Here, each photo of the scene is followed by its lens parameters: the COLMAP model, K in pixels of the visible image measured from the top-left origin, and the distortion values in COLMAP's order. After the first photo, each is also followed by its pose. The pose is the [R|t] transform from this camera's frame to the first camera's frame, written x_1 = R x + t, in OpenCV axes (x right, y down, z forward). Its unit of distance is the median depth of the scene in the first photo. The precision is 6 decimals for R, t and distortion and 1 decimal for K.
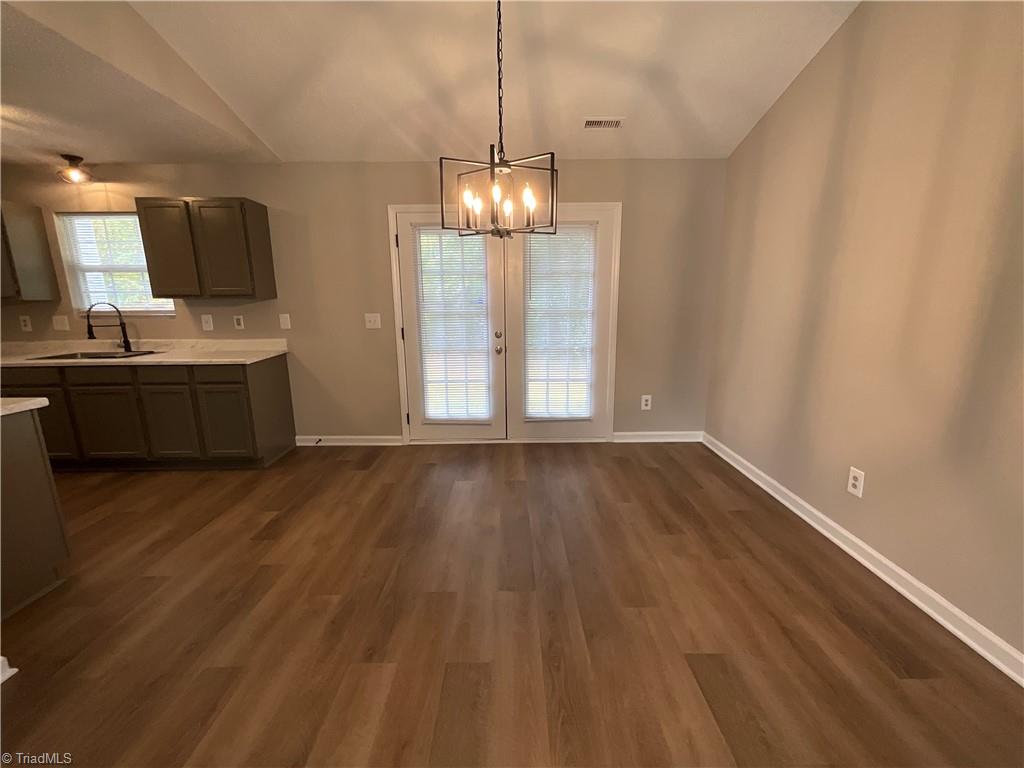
lens RADIAL K [[418.8, 0, 512.0], [0, 418.8, 384.0], [0, 0, 1]] dist [0.000647, 0.000175]
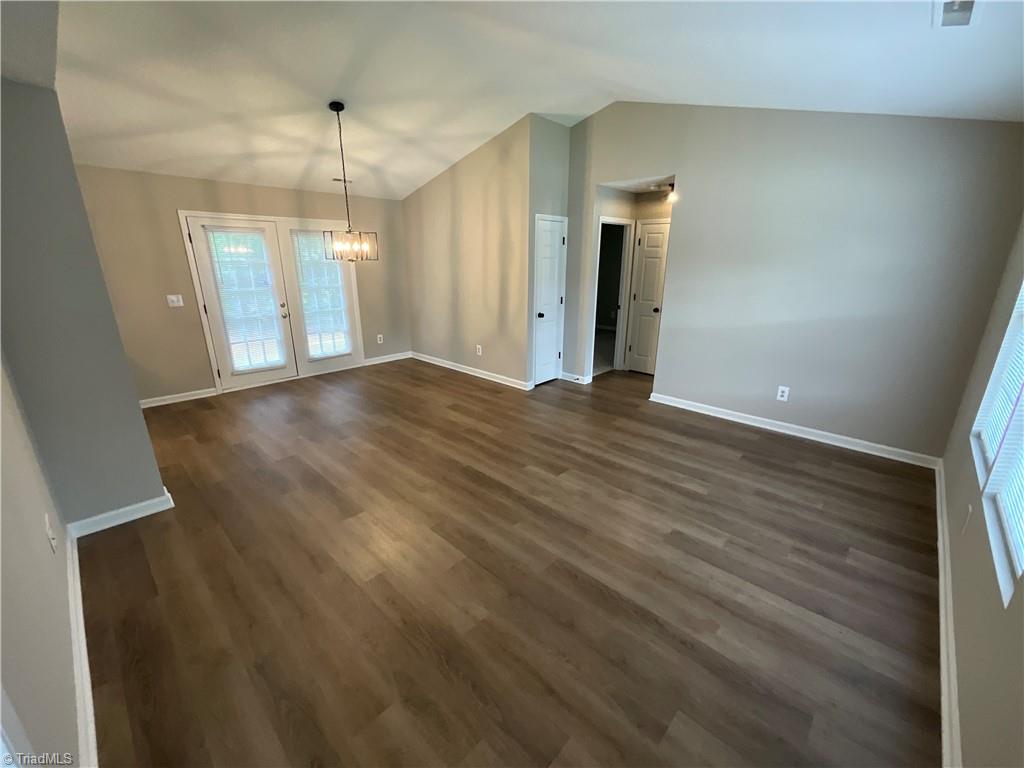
lens RADIAL K [[418.8, 0, 512.0], [0, 418.8, 384.0], [0, 0, 1]] dist [0.000647, 0.000175]
pose [[0.690583, -0.199960, 0.695062, -0.557915], [0.136809, 0.979788, 0.145944, 0.050356], [-0.710196, -0.005696, 0.703981, -0.616555]]
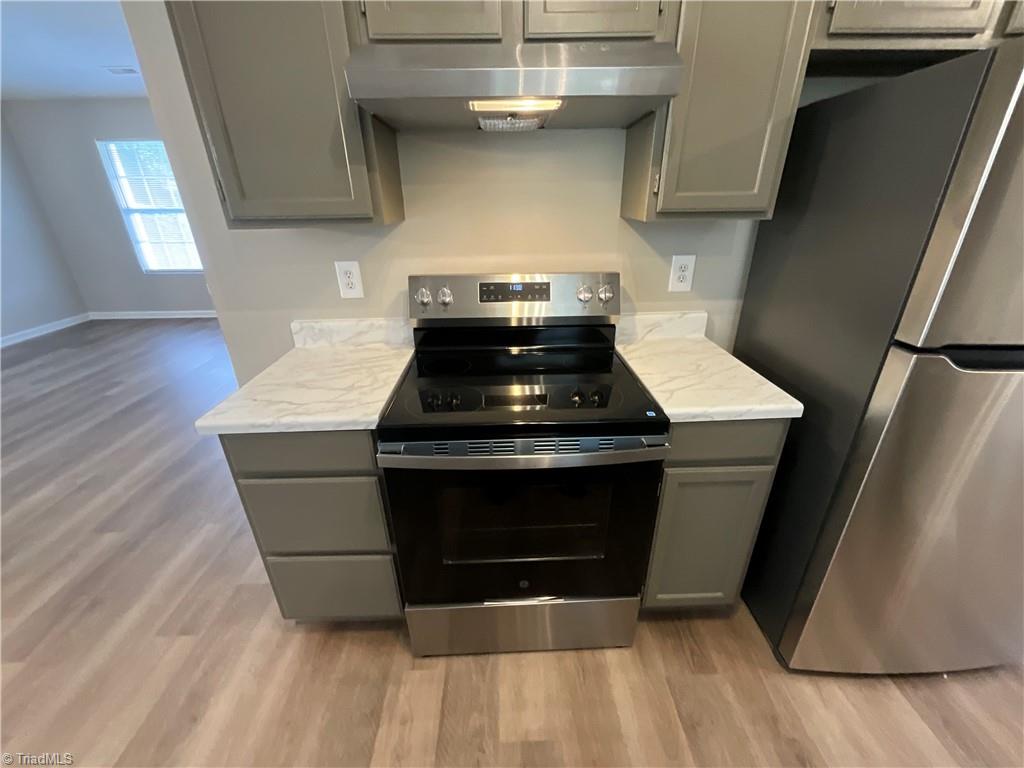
lens RADIAL K [[418.8, 0, 512.0], [0, 418.8, 384.0], [0, 0, 1]] dist [0.000647, 0.000175]
pose [[-0.999495, 0.028839, -0.013343, -0.805919], [0.015587, 0.810882, 0.585002, -0.176721], [0.027690, 0.584498, -0.810922, 0.761989]]
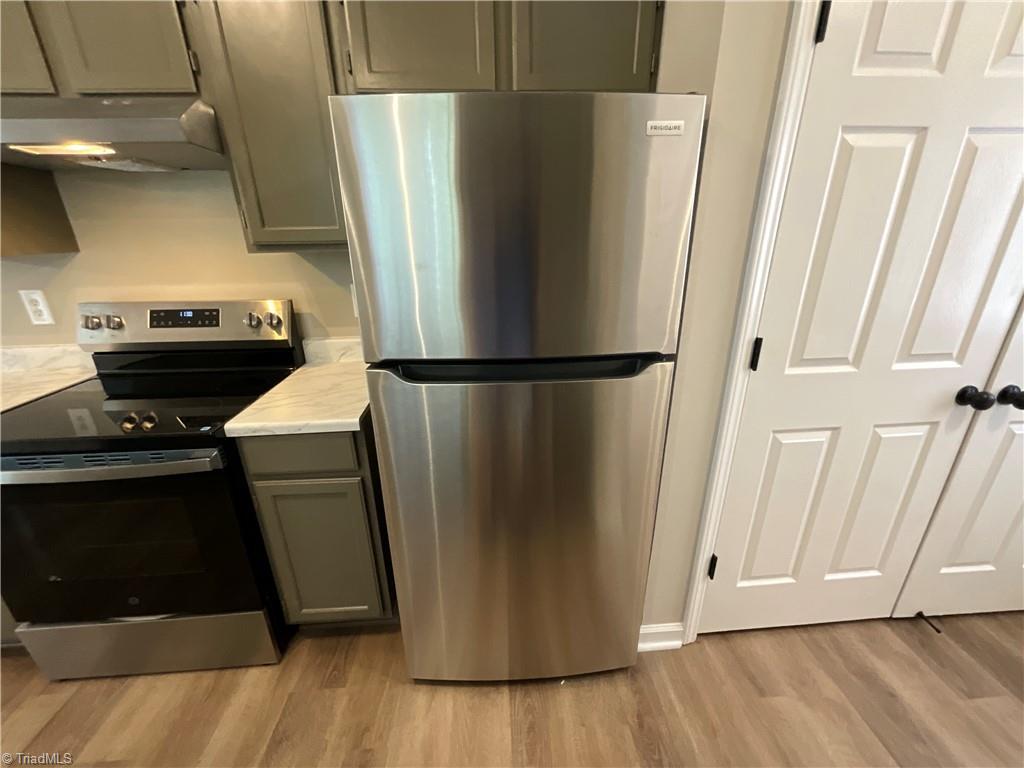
lens RADIAL K [[418.8, 0, 512.0], [0, 418.8, 384.0], [0, 0, 1]] dist [0.000647, 0.000175]
pose [[-0.997781, 0.037869, -0.054771, -1.121483], [0.003412, 0.850536, 0.525905, -0.178913], [0.066500, 0.524551, -0.848778, 0.802642]]
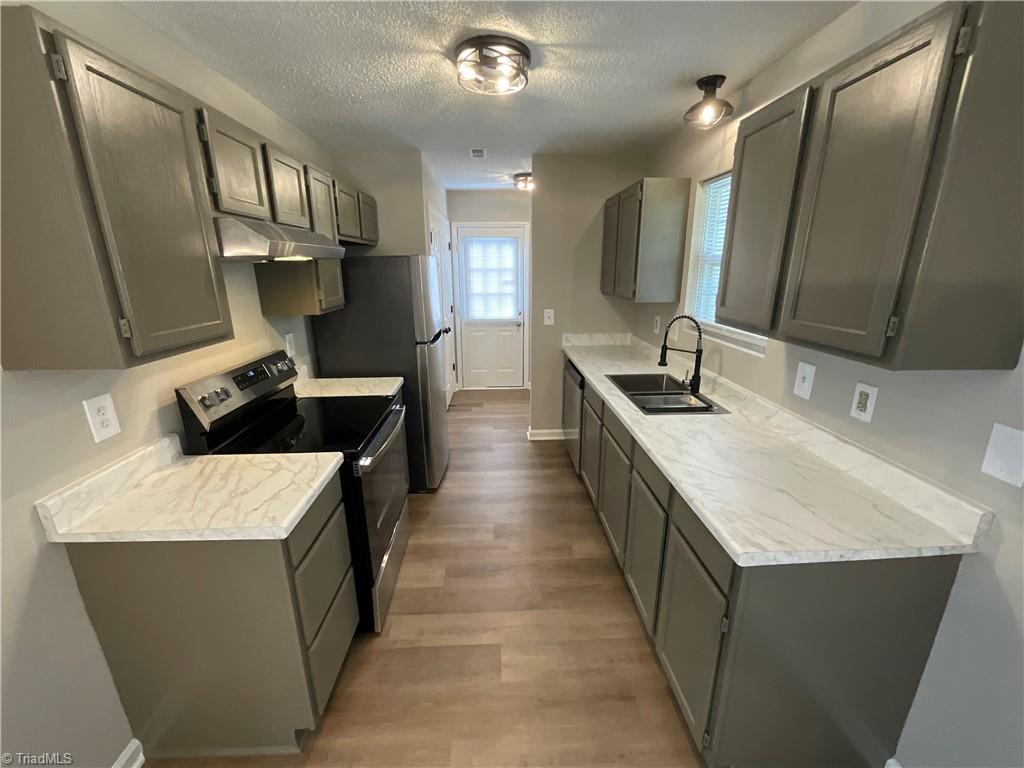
lens RADIAL K [[421.8, 0, 512.0], [0, 421.8, 384.0], [0, 0, 1]] dist [0.002399, 0.000879]
pose [[0.037331, 0.274806, -0.960775, -0.304340], [-0.190717, 0.945732, 0.263093, -0.202965], [0.980935, 0.173415, 0.087715, 0.654933]]
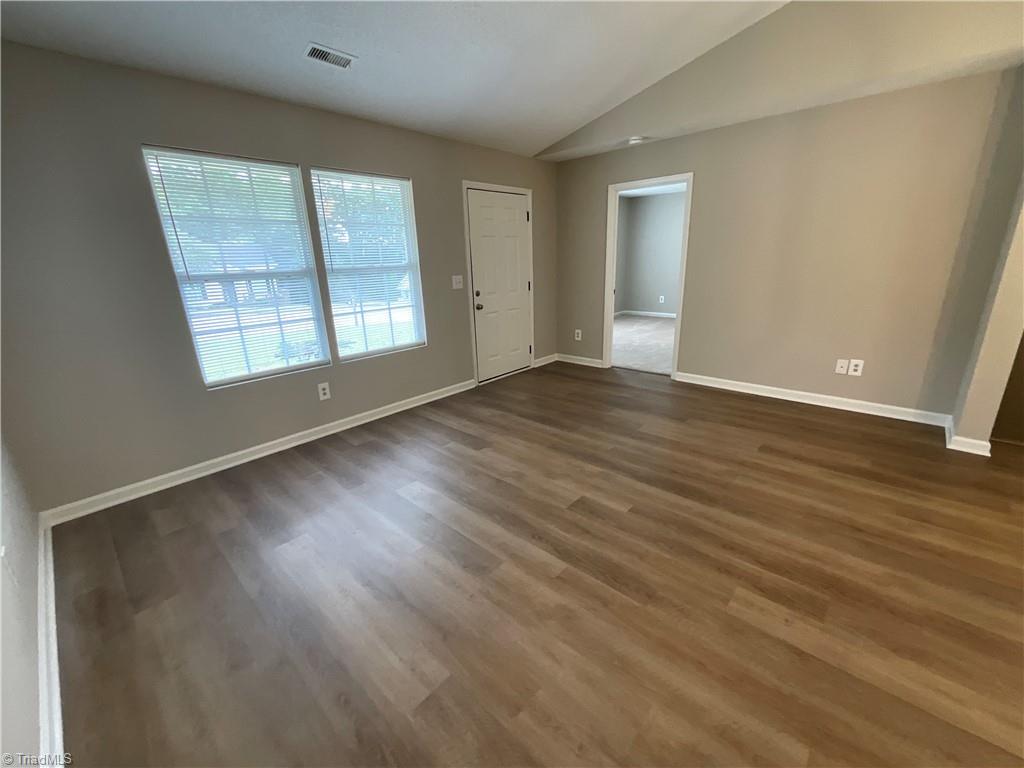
lens RADIAL K [[418.8, 0, 512.0], [0, 418.8, 384.0], [0, 0, 1]] dist [0.000647, 0.000175]
pose [[-0.674522, 0.245795, -0.696136, 0.584739], [-0.111115, 0.898405, 0.424878, -0.057859], [0.729845, 0.363941, -0.578683, 0.177375]]
